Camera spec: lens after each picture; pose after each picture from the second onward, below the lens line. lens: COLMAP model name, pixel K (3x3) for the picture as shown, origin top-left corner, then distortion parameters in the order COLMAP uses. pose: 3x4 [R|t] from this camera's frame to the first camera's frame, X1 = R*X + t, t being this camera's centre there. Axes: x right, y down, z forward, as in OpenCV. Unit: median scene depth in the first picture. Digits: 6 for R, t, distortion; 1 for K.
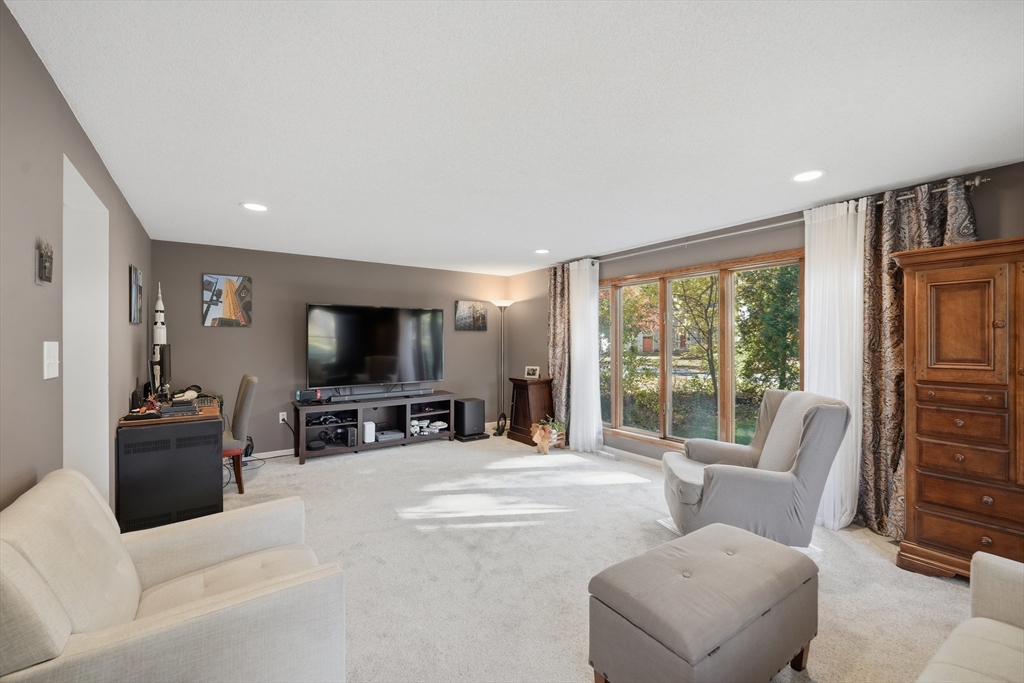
lens RADIAL K [[417.9, 0, 510.9], [0, 417.9, 340.1], [0, 0, 1]] dist [-0.002684, -0.001812]
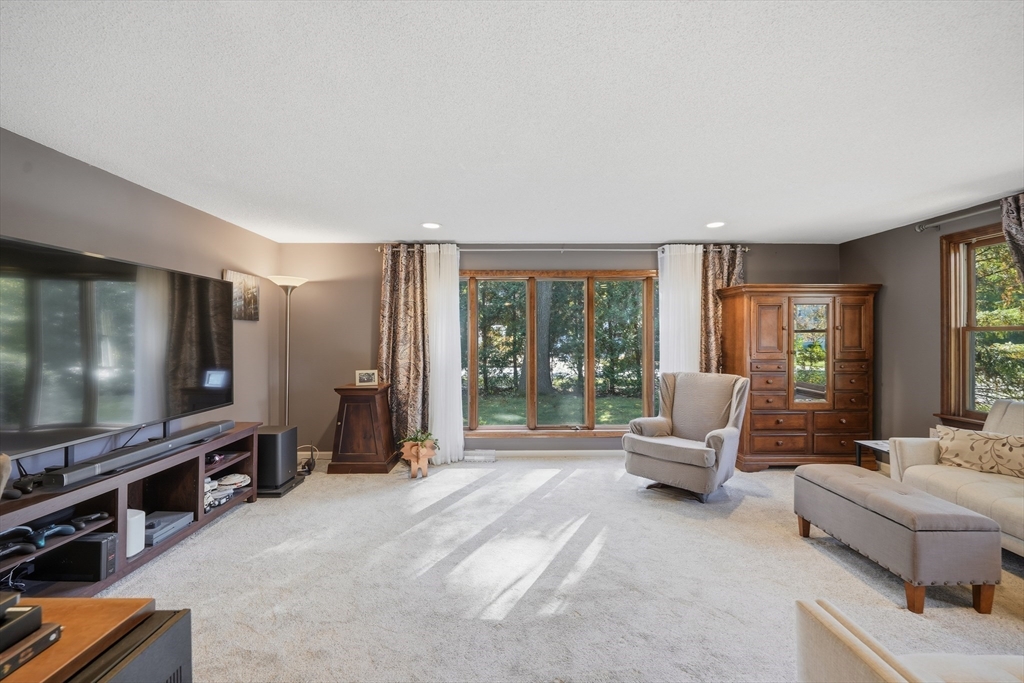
lens RADIAL K [[417.9, 0, 506.1], [0, 417.9, 339.7], [0, 0, 1]] dist [-0.002684, -0.001812]
pose [[0.570263, 0.002150, 0.821460, -0.462054], [-0.001393, 0.999998, -0.001650, 0.008962], [-0.821461, -0.000204, 0.570264, 0.387948]]
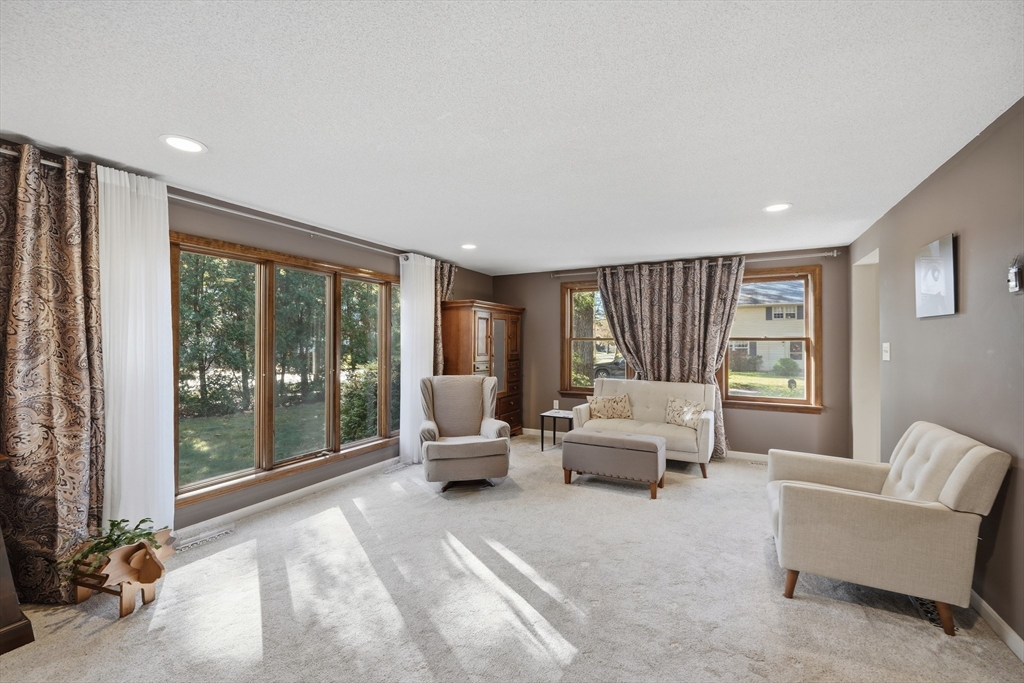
lens RADIAL K [[417.9, 0, 506.5], [0, 417.9, 341.1], [0, 0, 1]] dist [-0.002684, -0.001812]
pose [[-0.439255, 0.012834, 0.898271, -0.443417], [0.004474, 0.999917, -0.012099, 0.008562], [-0.898351, -0.001296, -0.439276, 0.809272]]
